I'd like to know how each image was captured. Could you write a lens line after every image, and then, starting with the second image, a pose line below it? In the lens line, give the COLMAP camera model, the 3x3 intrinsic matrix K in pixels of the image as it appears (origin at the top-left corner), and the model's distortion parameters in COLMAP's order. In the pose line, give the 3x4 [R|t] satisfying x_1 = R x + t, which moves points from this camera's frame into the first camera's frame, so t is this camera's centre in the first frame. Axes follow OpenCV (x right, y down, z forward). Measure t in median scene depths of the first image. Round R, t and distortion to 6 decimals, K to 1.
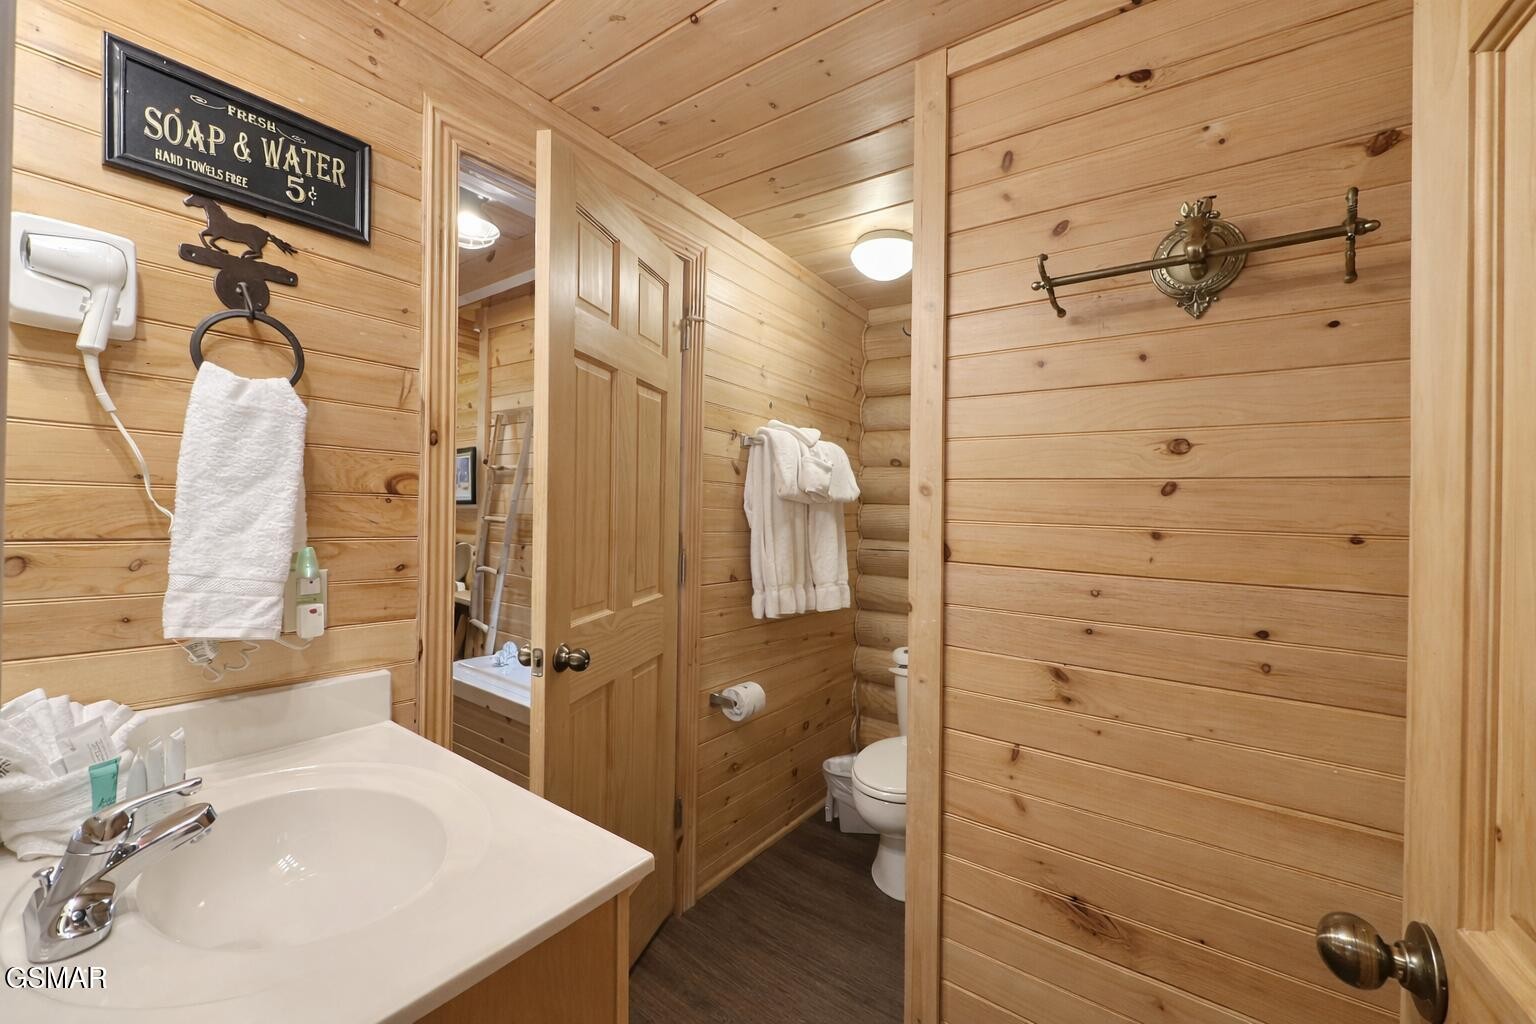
lens RADIAL K [[629.6, 0, 768.0], [0, 629.6, 512.0], [0, 0, 1]] dist [-0.000104, -0.000085]
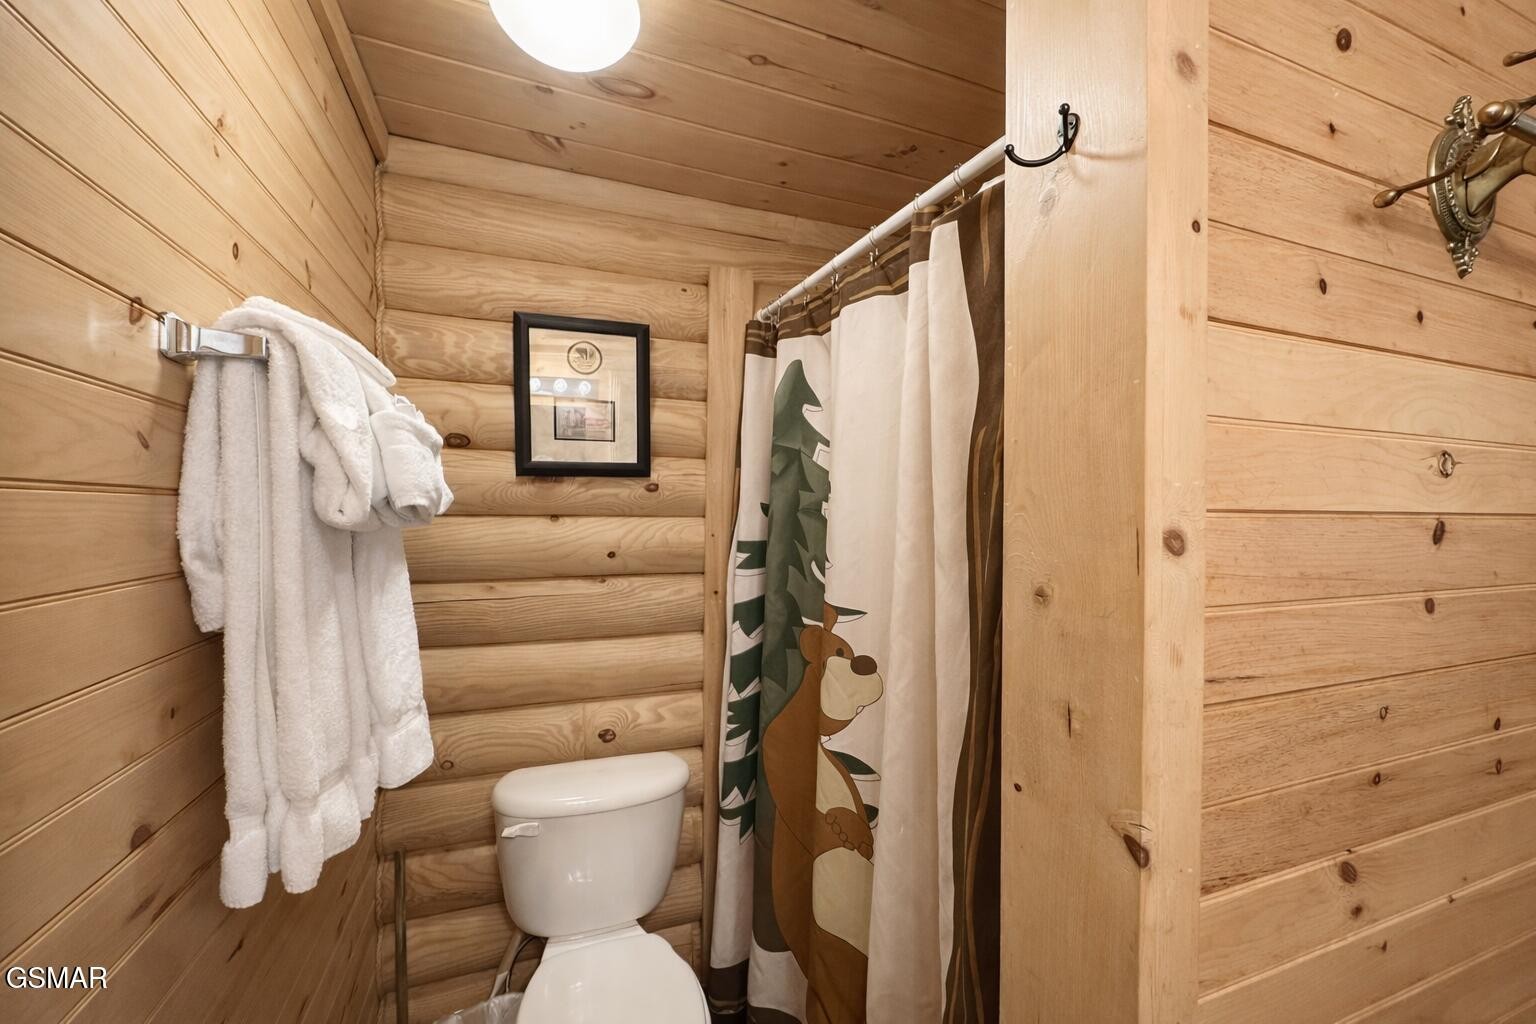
lens RADIAL K [[603.6, 0, 768.0], [0, 603.6, 512.0], [0, 0, 1]] dist [-0.000101, -0.000015]
pose [[0.539490, -0.030572, 0.841437, -0.259043], [0.008892, 0.999492, 0.030614, -0.079820], [-0.841945, -0.009034, 0.539488, 1.253934]]
